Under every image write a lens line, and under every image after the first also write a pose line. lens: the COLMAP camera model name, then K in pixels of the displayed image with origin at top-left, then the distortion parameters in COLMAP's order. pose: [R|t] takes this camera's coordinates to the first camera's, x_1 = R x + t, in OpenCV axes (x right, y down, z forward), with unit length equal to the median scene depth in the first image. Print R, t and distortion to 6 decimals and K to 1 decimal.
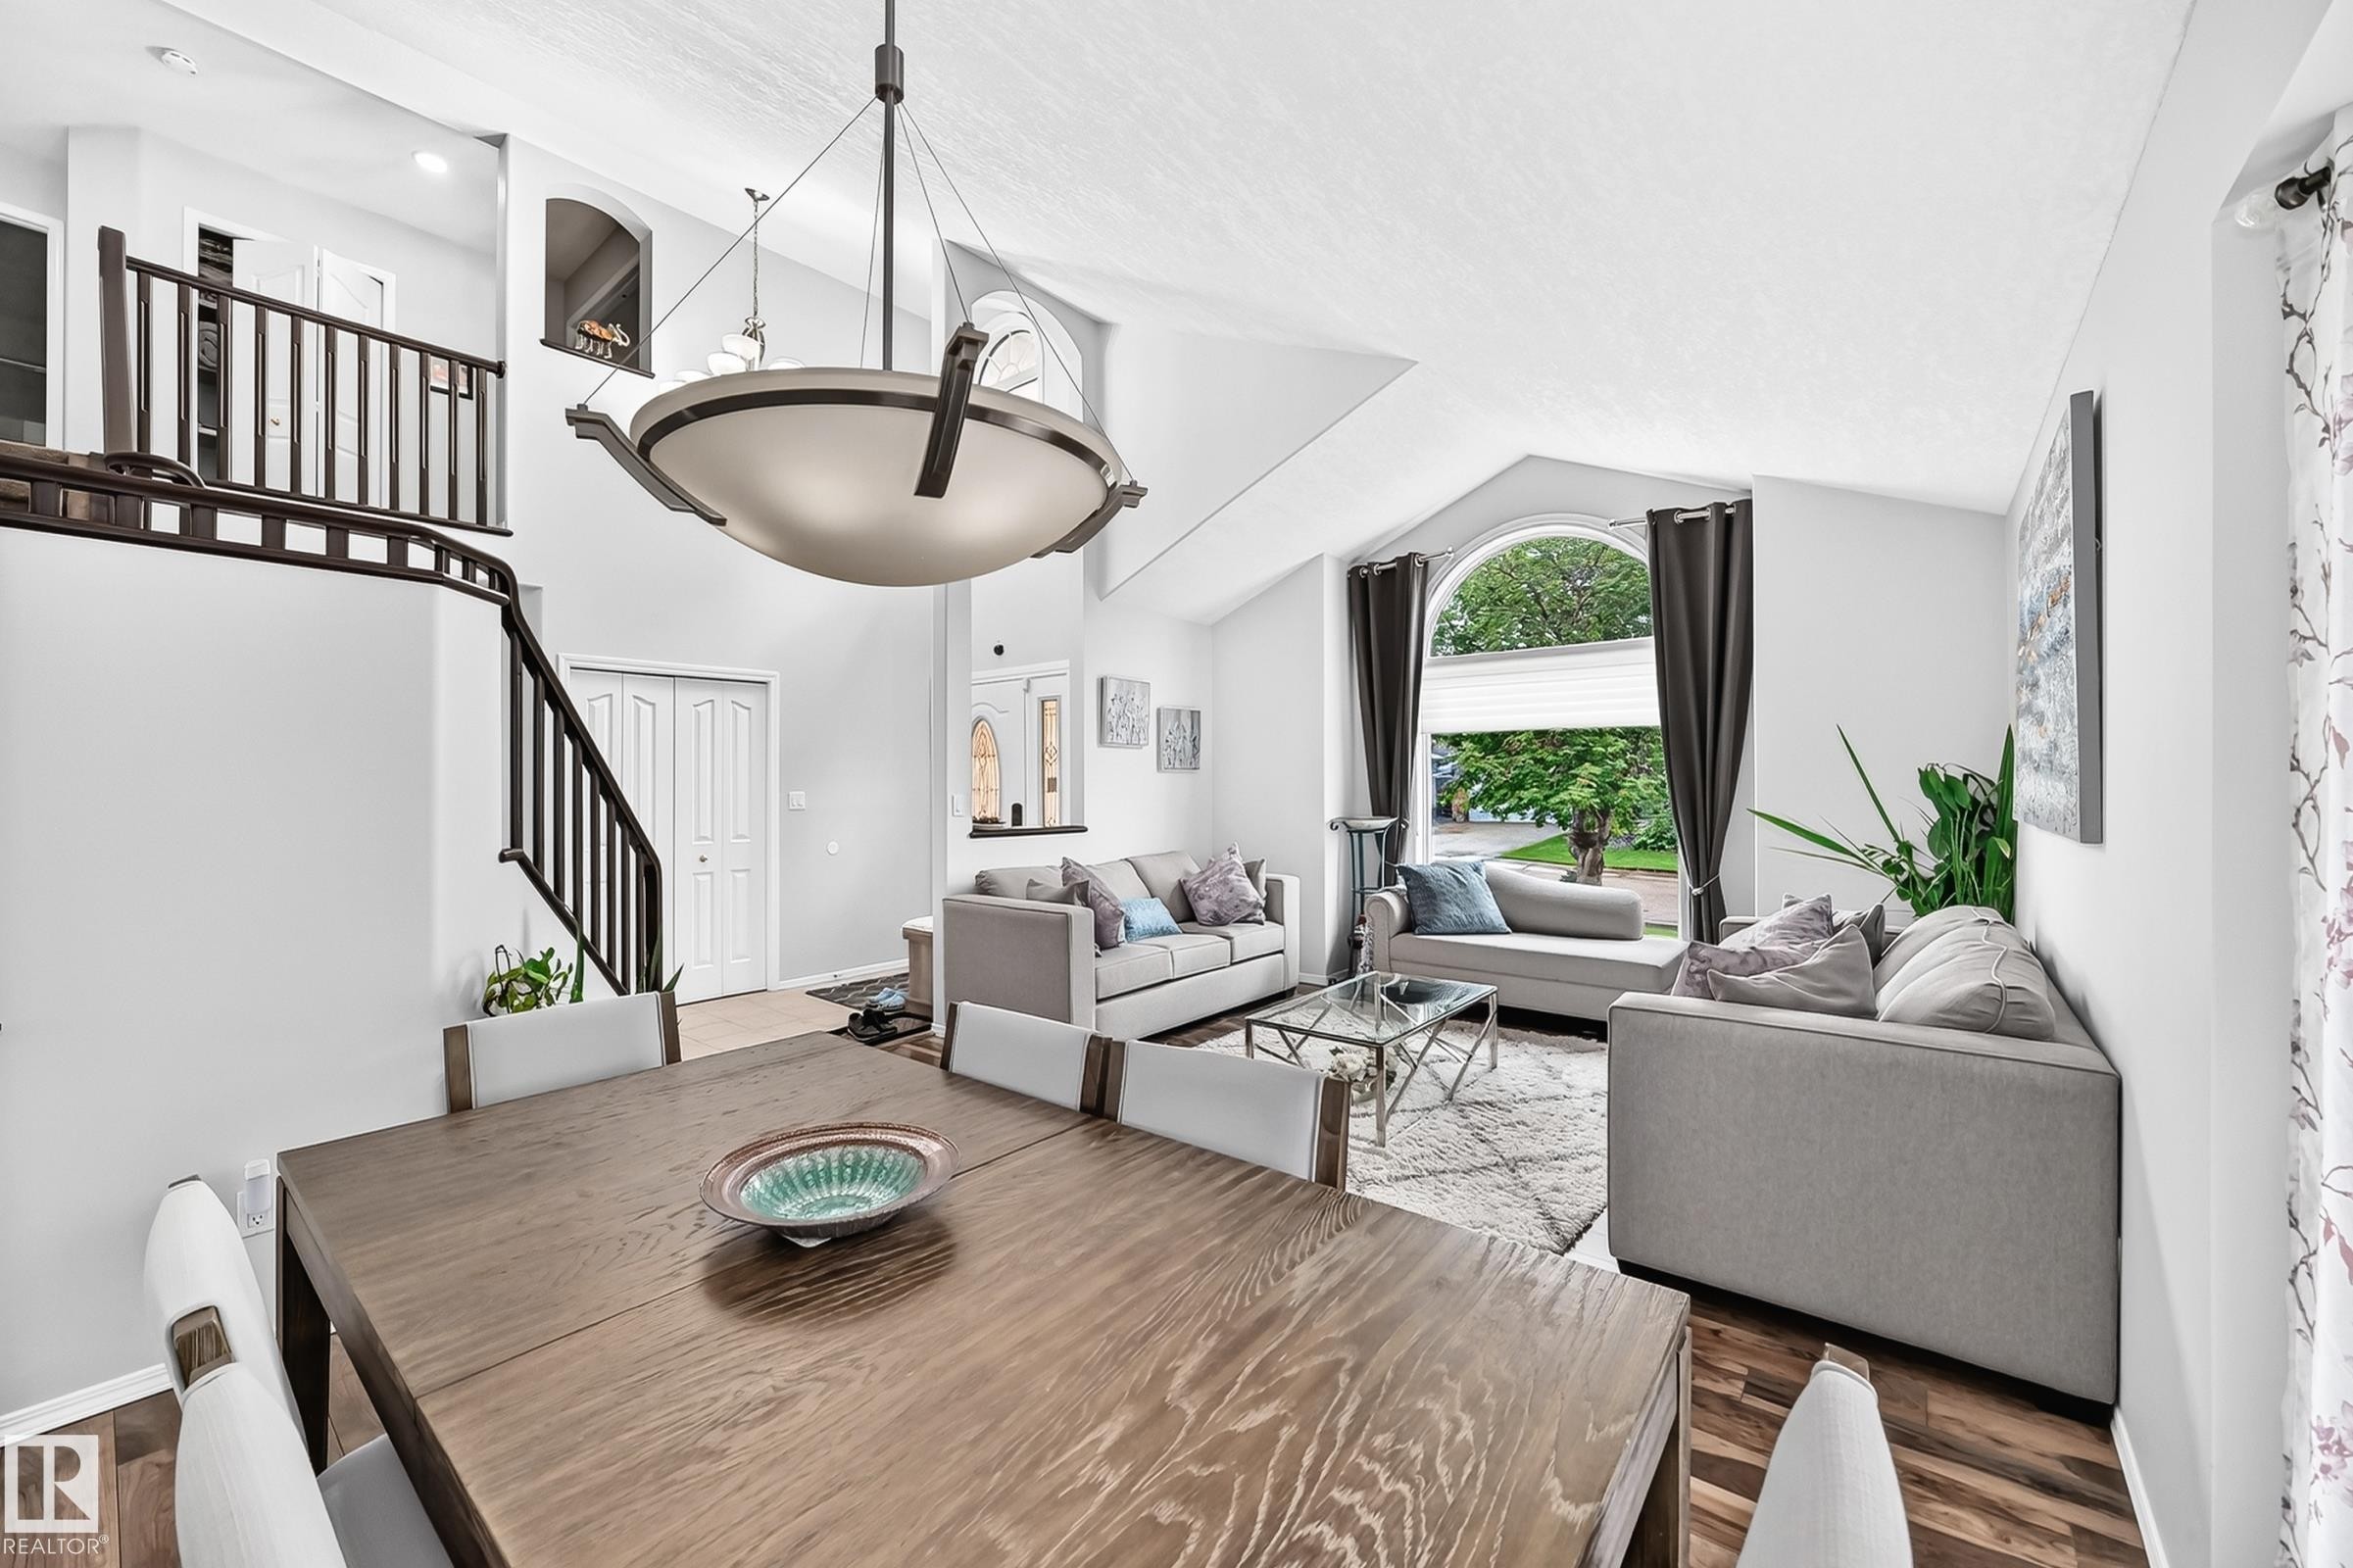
lens RADIAL K [[902.8, 0, 1167.0], [0, 902.8, 783.0], [0, 0, 1]] dist [-0.020651, 0.003628]
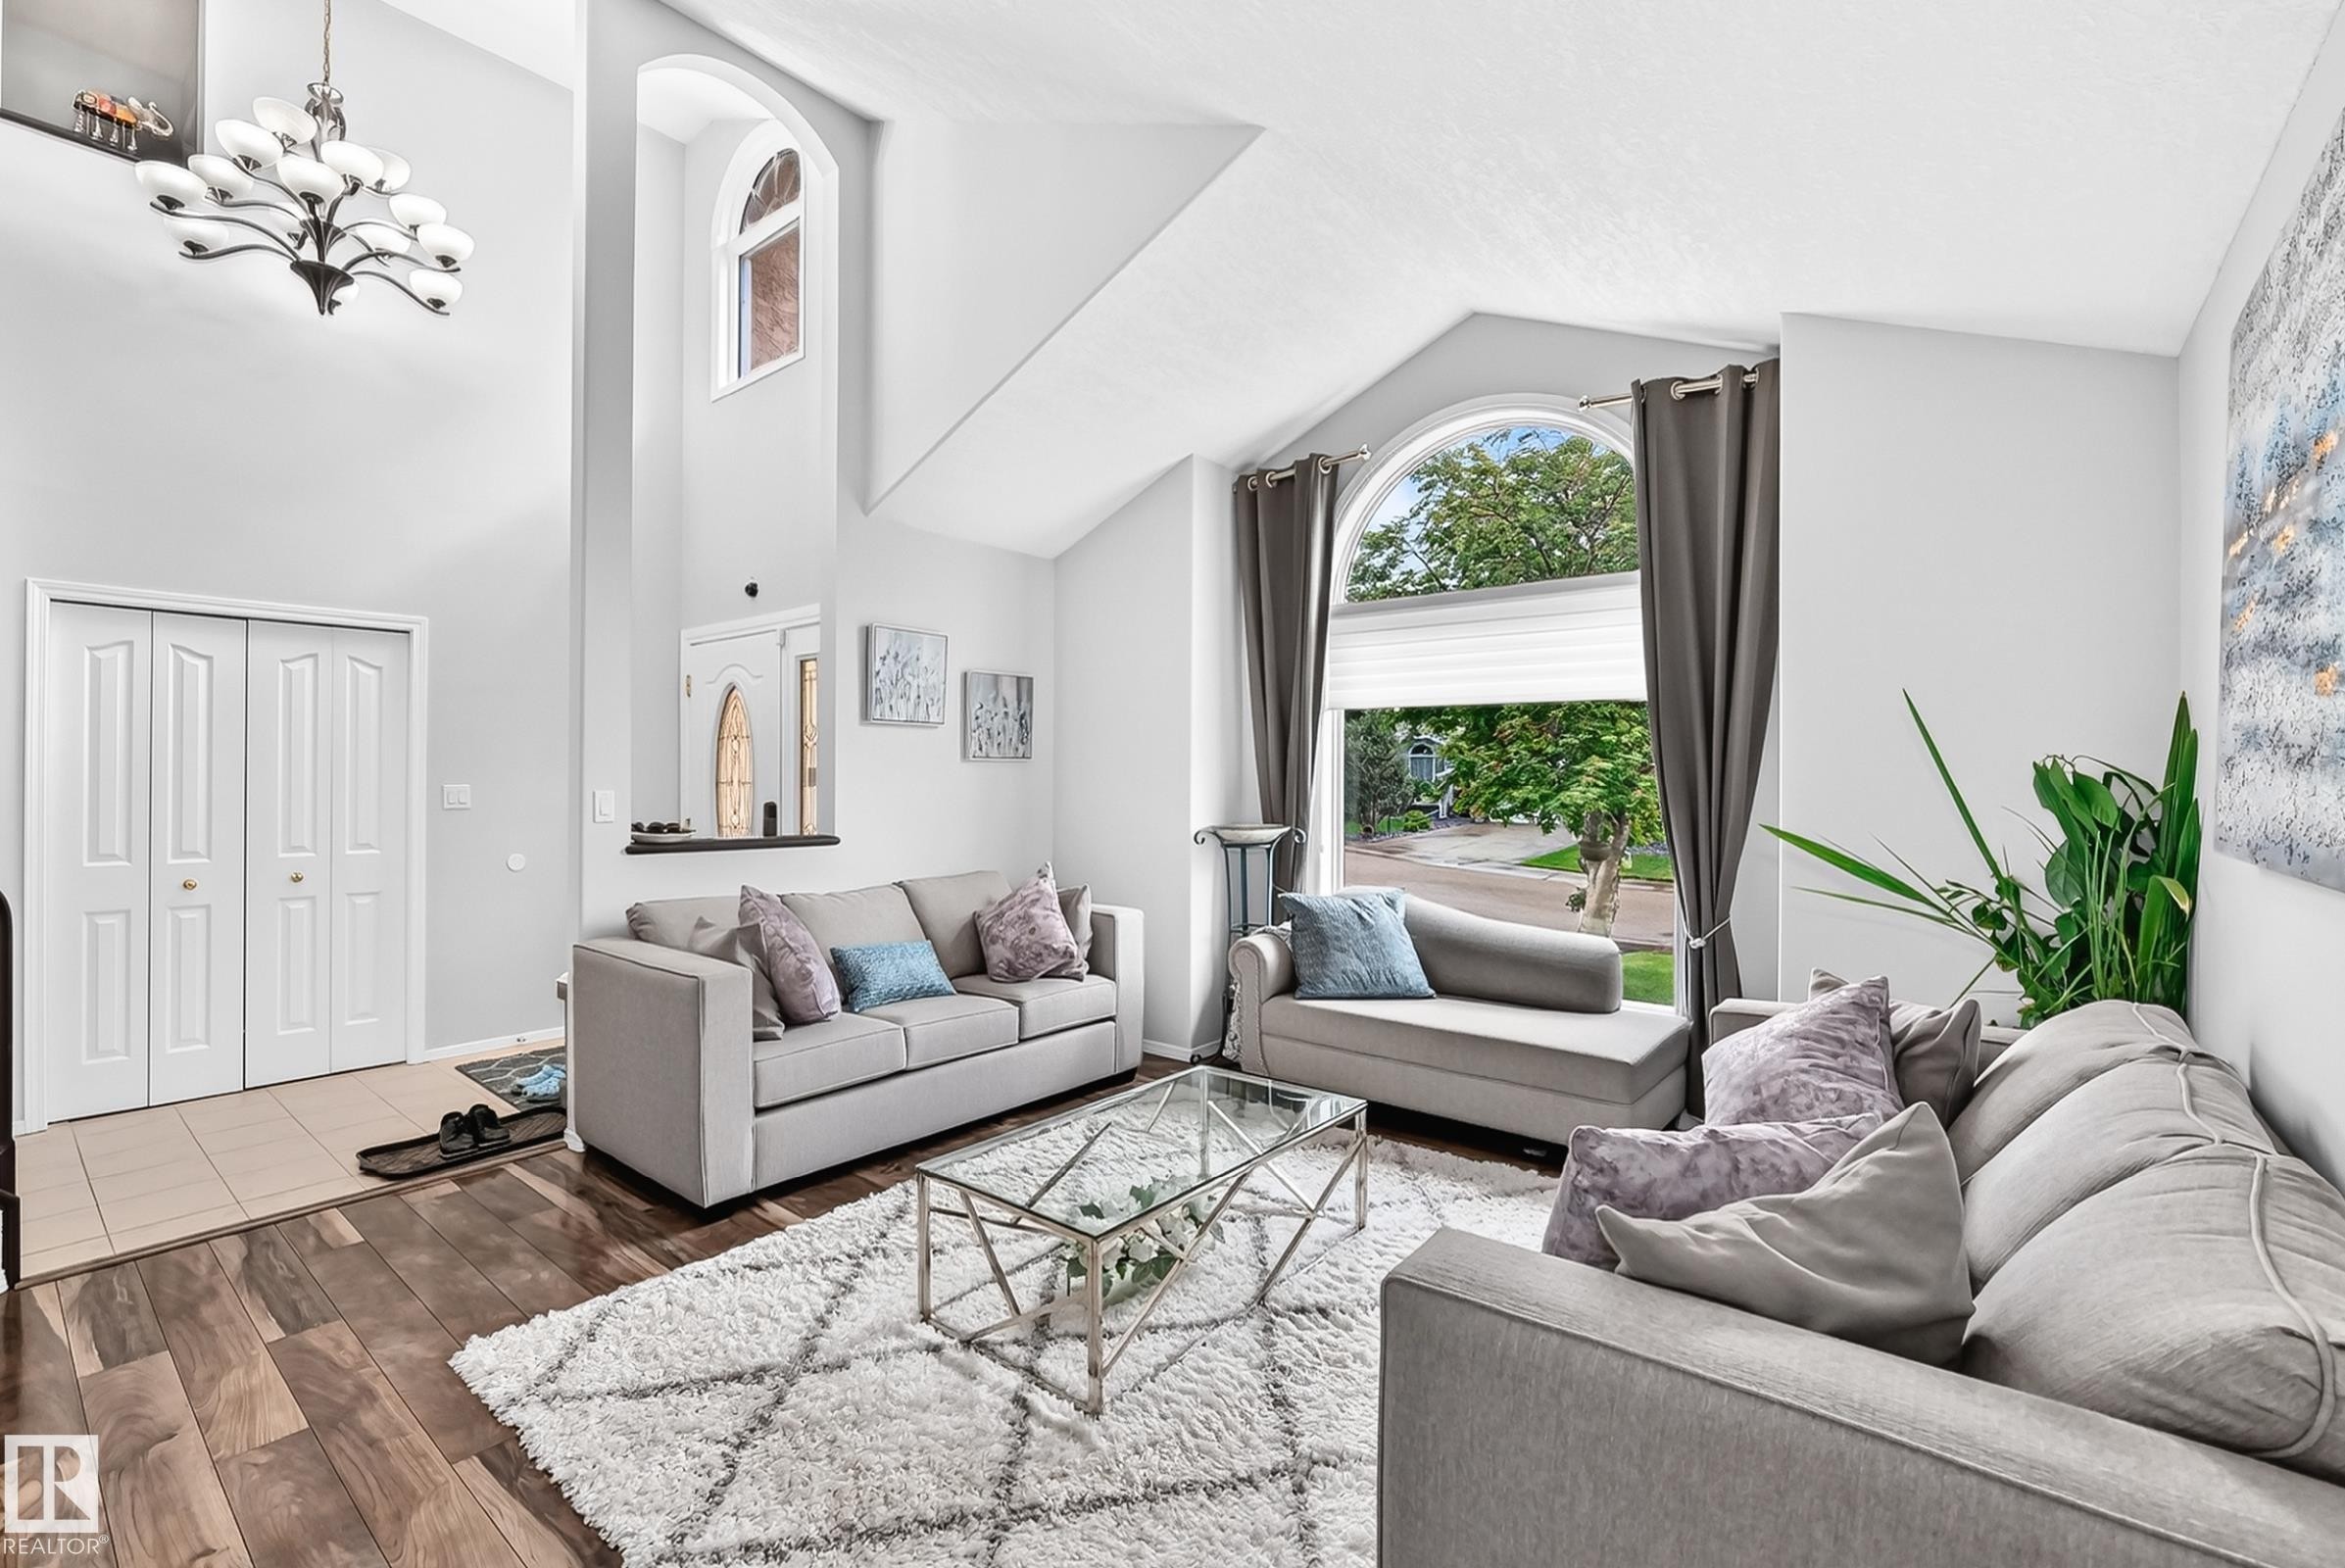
lens RADIAL K [[998.5, 0, 1184.3], [0, 998.5, 781.6], [0, 0, 1]] dist [-0.013273, 0.000653]
pose [[0.999915, 0.008318, 0.010026, 0.181822], [-0.008370, 0.999951, 0.005210, -0.001212], [-0.009982, -0.005294, 0.999936, 0.235861]]
